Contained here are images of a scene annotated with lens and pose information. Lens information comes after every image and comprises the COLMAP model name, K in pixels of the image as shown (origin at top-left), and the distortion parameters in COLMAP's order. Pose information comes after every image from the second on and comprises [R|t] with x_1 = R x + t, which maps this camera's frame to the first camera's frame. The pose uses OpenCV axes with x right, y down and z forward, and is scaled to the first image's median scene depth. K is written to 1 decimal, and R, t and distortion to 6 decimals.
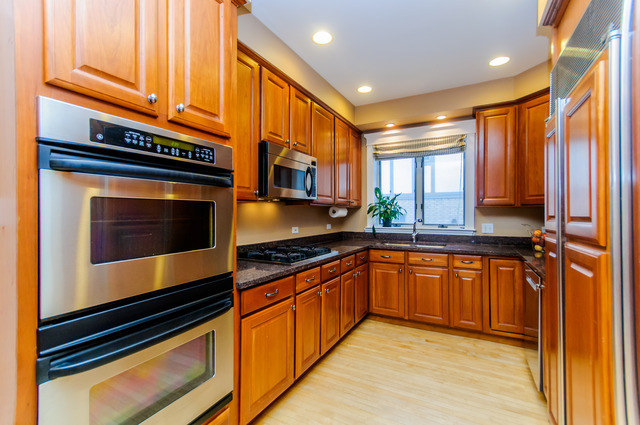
lens RADIAL K [[281.3, 0, 320.5], [0, 281.3, 212.0], [0, 0, 1]] dist [0.003999, -0.000111]
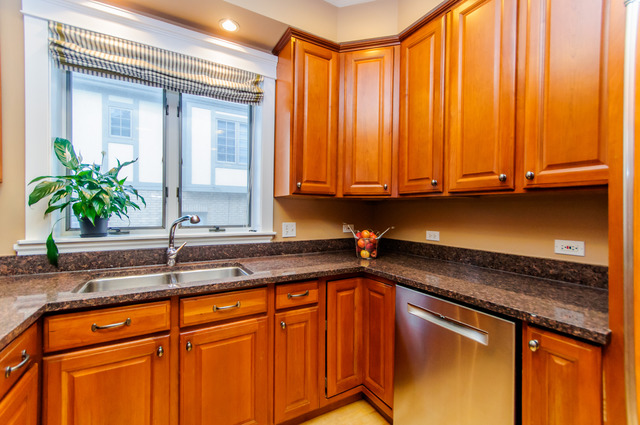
lens RADIAL K [[281.3, 0, 321.3], [0, 281.3, 212.3], [0, 0, 1]] dist [0.003999, -0.000111]
pose [[0.527030, 0.003158, 0.849841, 0.063815], [-0.009906, 0.999948, 0.002427, 0.013090], [-0.849789, -0.009698, 0.527034, 0.533051]]
